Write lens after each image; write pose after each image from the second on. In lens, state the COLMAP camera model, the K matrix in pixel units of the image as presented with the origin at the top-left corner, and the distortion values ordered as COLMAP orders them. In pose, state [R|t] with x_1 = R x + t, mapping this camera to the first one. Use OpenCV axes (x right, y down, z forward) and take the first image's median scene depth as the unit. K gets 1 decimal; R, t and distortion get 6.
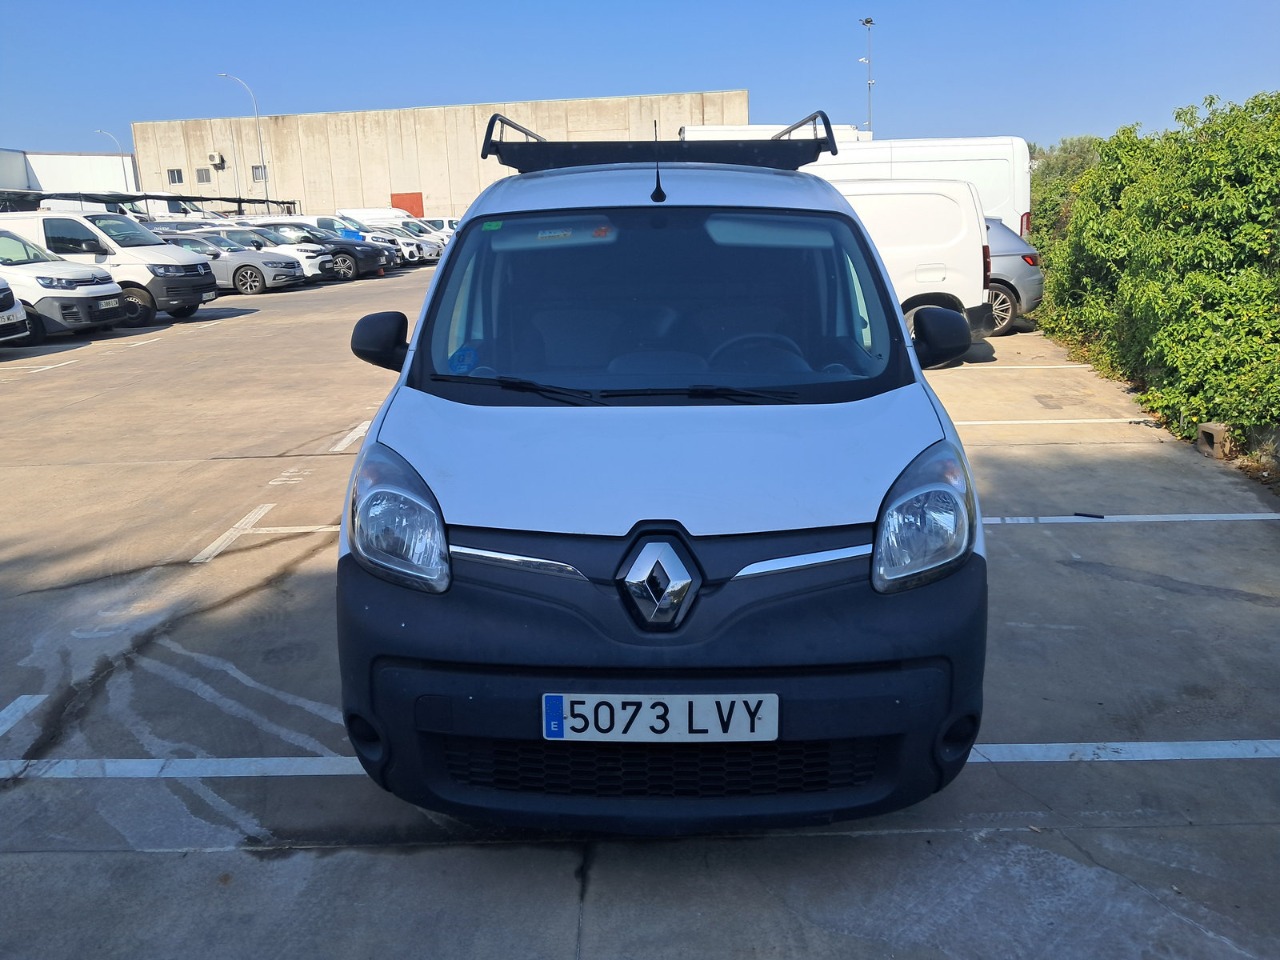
lens RADIAL K [[1010.7, 0, 636.1], [0, 1010.7, 473.0], [0, 0, 1]] dist [0.065156, -0.094188]
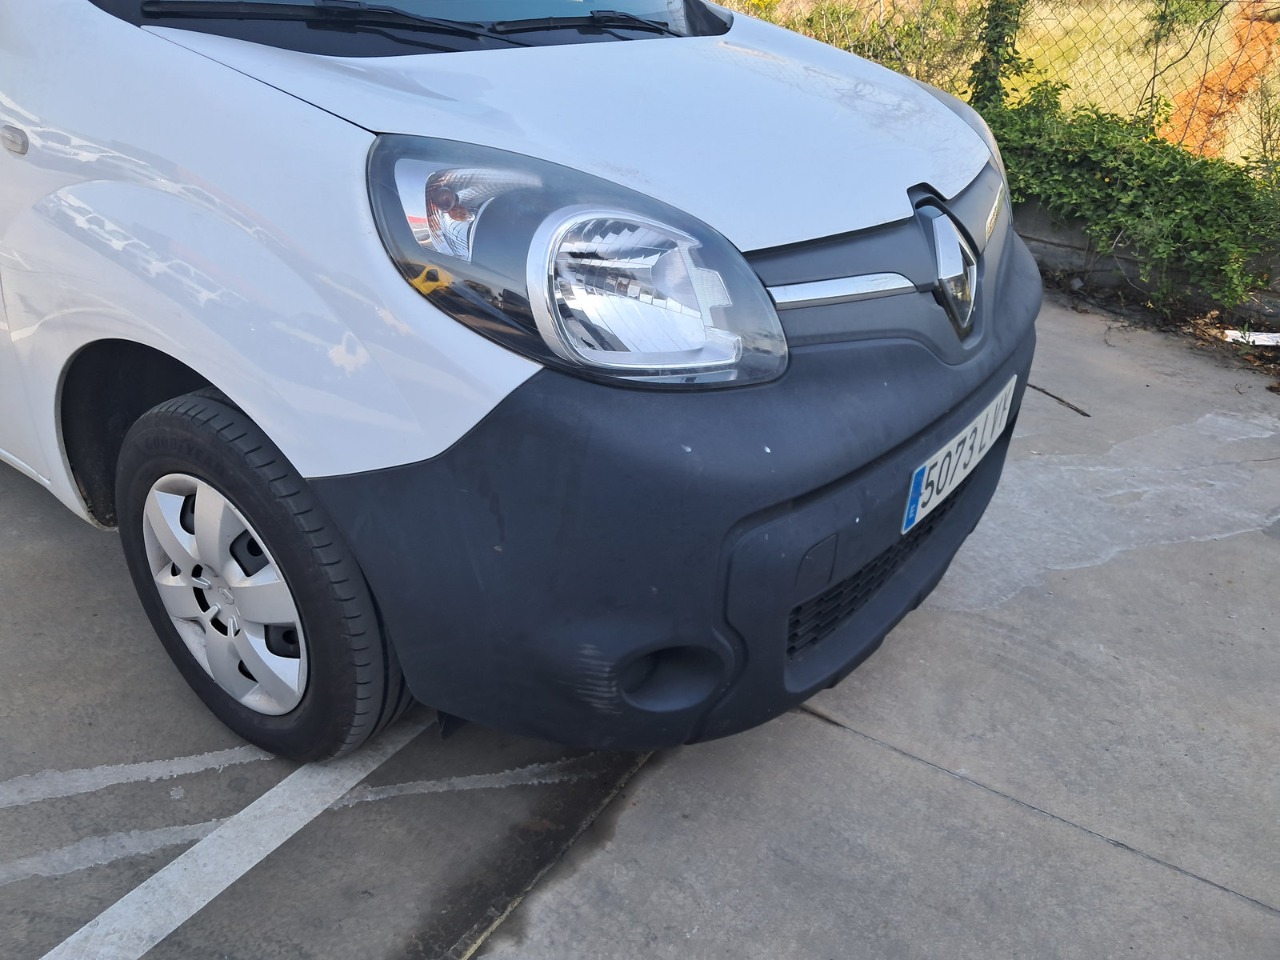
lens RADIAL K [[1010.7, 0, 636.1], [0, 1010.7, 473.0], [0, 0, 1]] dist [0.065156, -0.094188]
pose [[0.556325, -0.348016, 0.754578, -0.683701], [0.150139, 0.935226, 0.320640, -0.023260], [-0.817289, -0.065088, 0.572540, 0.749463]]
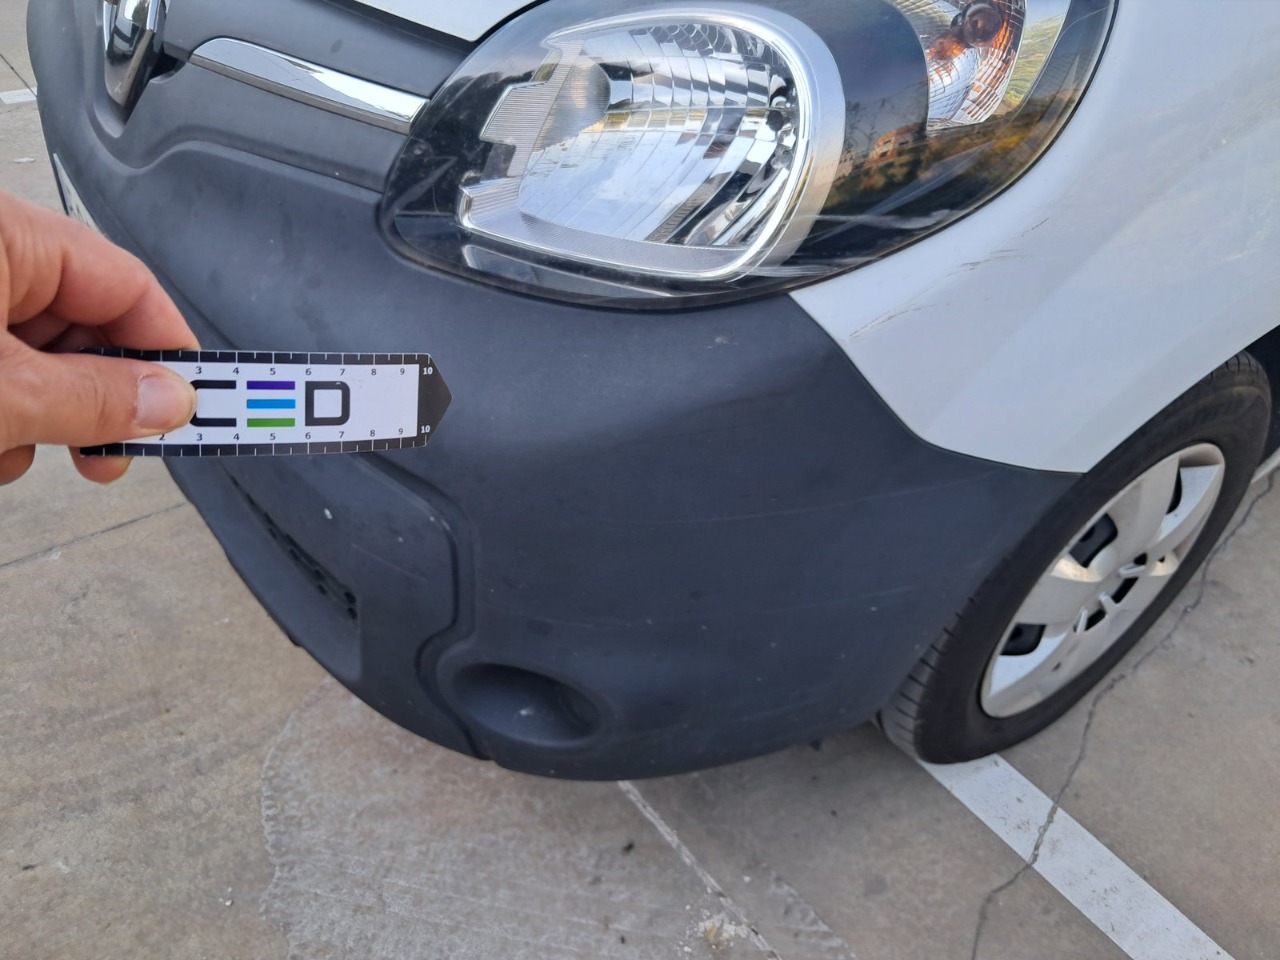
lens RADIAL K [[1018.5, 0, 634.1], [0, 1018.5, 470.7], [0, 0, 1]] dist [0.005288, -0.013944]
pose [[0.600144, 0.551891, -0.579002, 0.533314], [-0.280917, 0.823163, 0.493445, -0.013314], [0.748941, -0.133487, 0.649052, 0.832242]]
